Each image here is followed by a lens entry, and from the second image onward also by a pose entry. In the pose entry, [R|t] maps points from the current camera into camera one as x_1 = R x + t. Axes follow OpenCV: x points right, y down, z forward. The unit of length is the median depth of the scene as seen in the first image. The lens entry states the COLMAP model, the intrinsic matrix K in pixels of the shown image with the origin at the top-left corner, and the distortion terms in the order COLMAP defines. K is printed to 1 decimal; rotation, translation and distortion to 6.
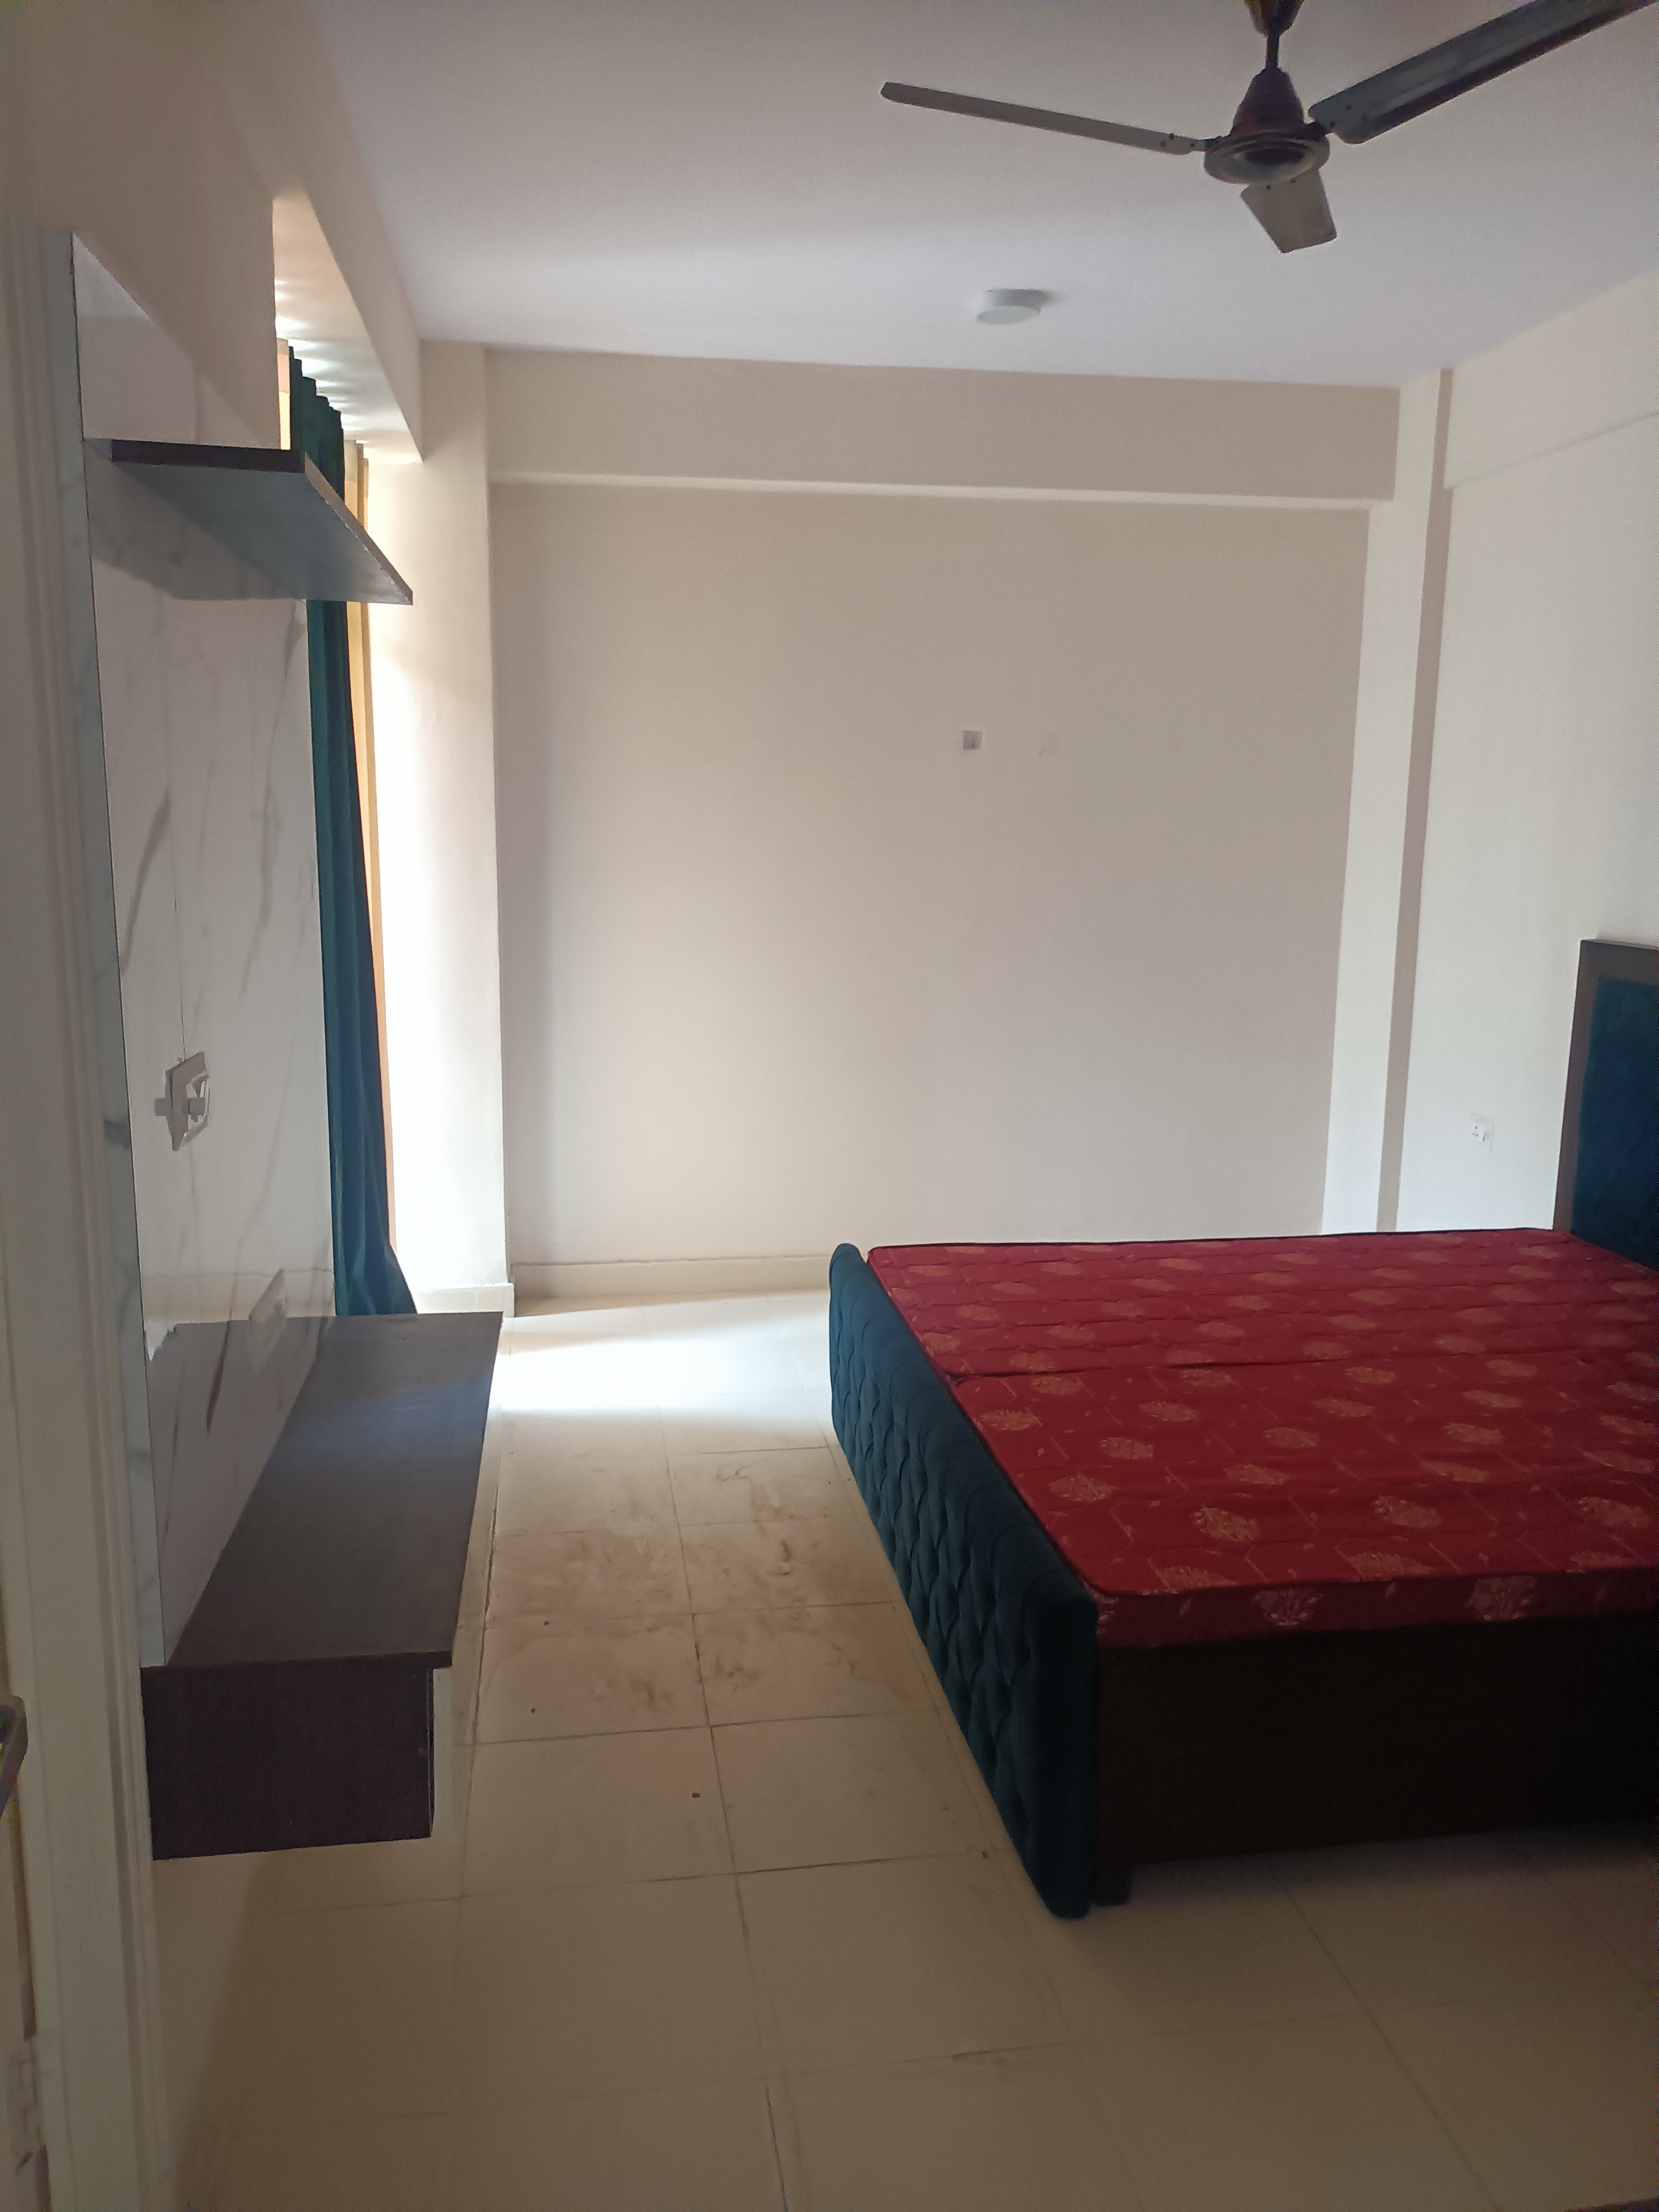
lens RADIAL K [[1640.4, 0, 826.4], [0, 1640.4, 1105.0], [0, 0, 1]] dist [0.030604, -0.021581]
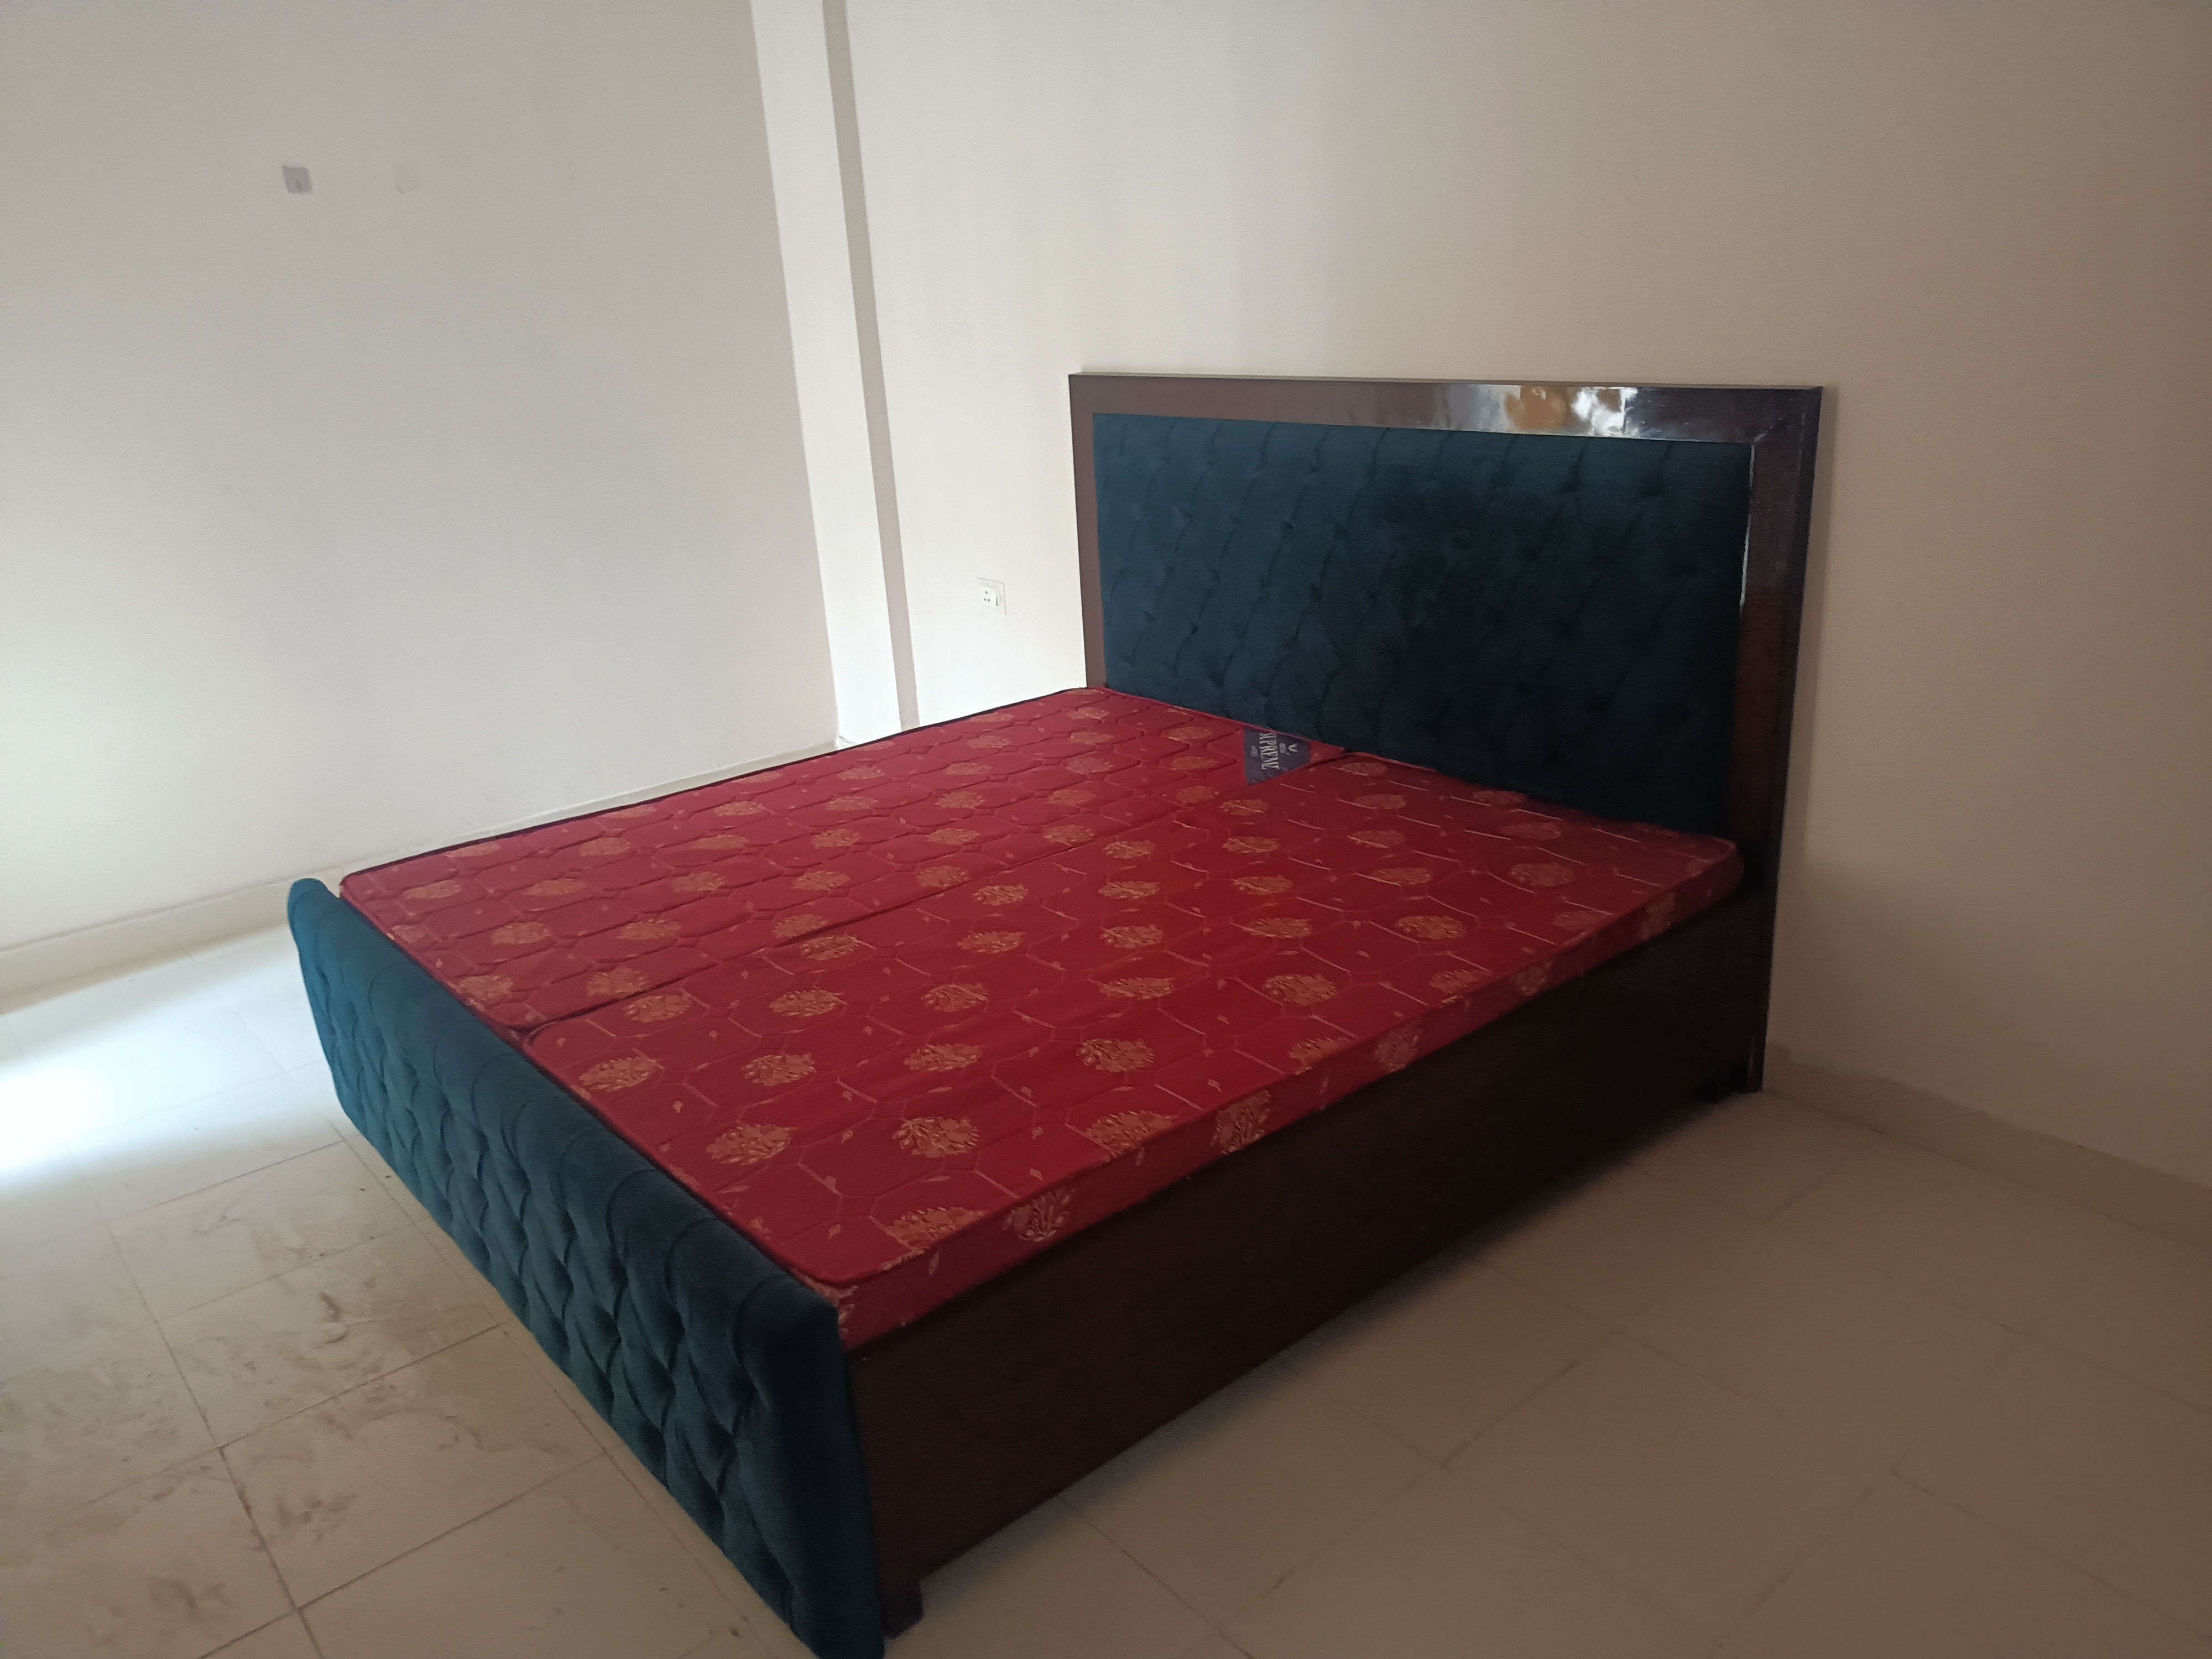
lens RADIAL K [[1640.4, 0, 1111.6], [0, 1640.4, 862.4], [0, 0, 1]] dist [0.030604, -0.021581]
pose [[0.857185, -0.231006, 0.460293, -0.020957], [0.154518, 0.967941, 0.198026, -0.018718], [-0.491281, -0.098621, 0.865400, 0.213031]]
